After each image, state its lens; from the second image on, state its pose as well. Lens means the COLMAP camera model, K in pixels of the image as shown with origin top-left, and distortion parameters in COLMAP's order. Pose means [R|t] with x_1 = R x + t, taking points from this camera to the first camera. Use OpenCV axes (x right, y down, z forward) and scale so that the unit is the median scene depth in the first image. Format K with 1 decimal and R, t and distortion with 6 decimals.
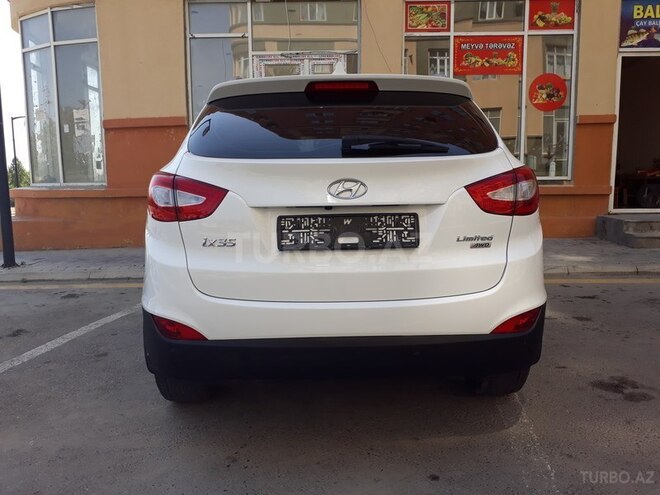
lens RADIAL K [[546.4, 0, 330.0], [0, 546.4, 247.5], [0, 0, 1]] dist [0.014667, -0.015081]
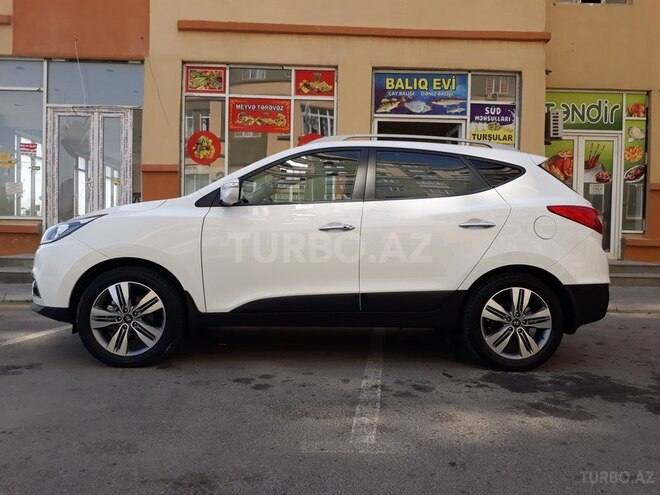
lens RADIAL K [[546.4, 0, 330.0], [0, 546.4, 247.5], [0, 0, 1]] dist [0.014667, -0.015081]
pose [[0.998390, 0.025380, 0.050736, 0.384726], [-0.021070, 0.996264, -0.083748, 0.012429], [-0.052672, 0.082544, 0.995195, -0.109151]]
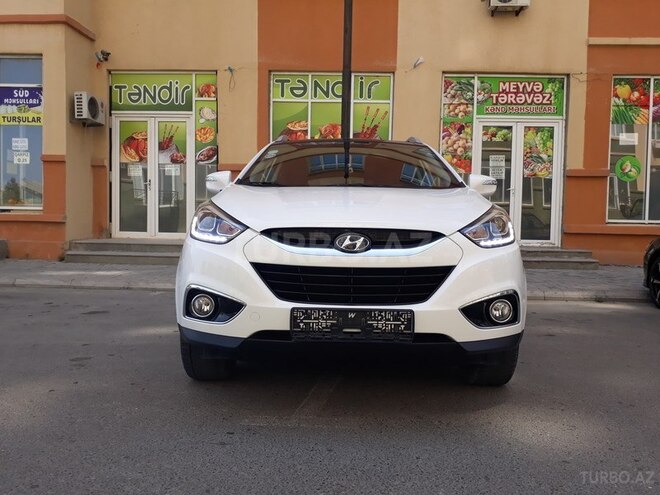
lens RADIAL K [[524.7, 0, 339.6], [0, 524.7, 246.3], [0, 0, 1]] dist [-0.006752, -0.003644]
pose [[0.998582, 0.035025, -0.040085, 1.521441], [-0.036987, 0.998098, -0.049313, -0.018792], [0.038281, 0.050726, 0.997979, -0.086370]]
